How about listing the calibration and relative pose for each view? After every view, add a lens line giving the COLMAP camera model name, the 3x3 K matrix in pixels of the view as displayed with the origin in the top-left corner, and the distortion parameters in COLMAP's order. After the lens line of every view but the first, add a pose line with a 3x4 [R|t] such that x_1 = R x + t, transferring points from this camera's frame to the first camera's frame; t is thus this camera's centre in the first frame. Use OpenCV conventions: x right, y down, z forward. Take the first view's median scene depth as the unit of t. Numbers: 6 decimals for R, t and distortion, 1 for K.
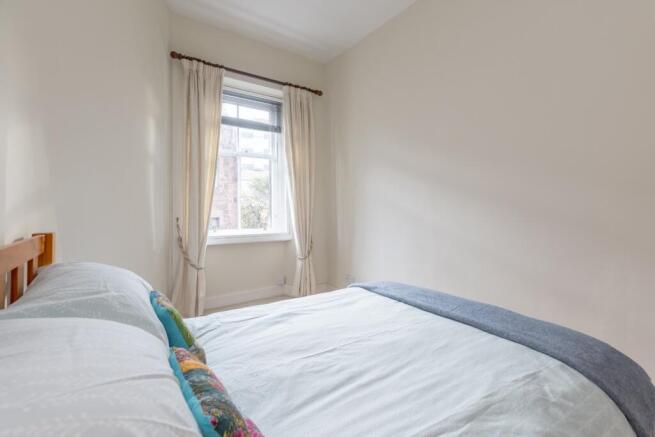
lens RADIAL K [[290.9, 0, 326.2], [0, 290.9, 208.3], [0, 0, 1]] dist [-0.005106, 0.002239]
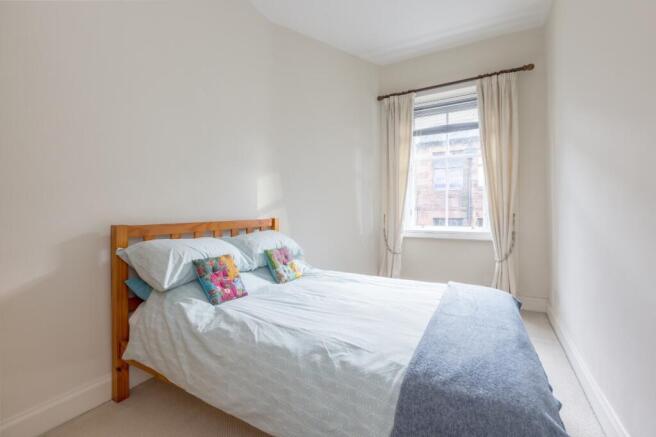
lens RADIAL K [[291.4, 0, 327.1], [0, 291.4, 215.7], [0, 0, 1]] dist [-0.005106, 0.002239]
pose [[0.437980, 0.010154, -0.898927, 0.596924], [0.006673, 0.999872, 0.014545, 0.014156], [0.898960, -0.012369, 0.437856, 0.142658]]
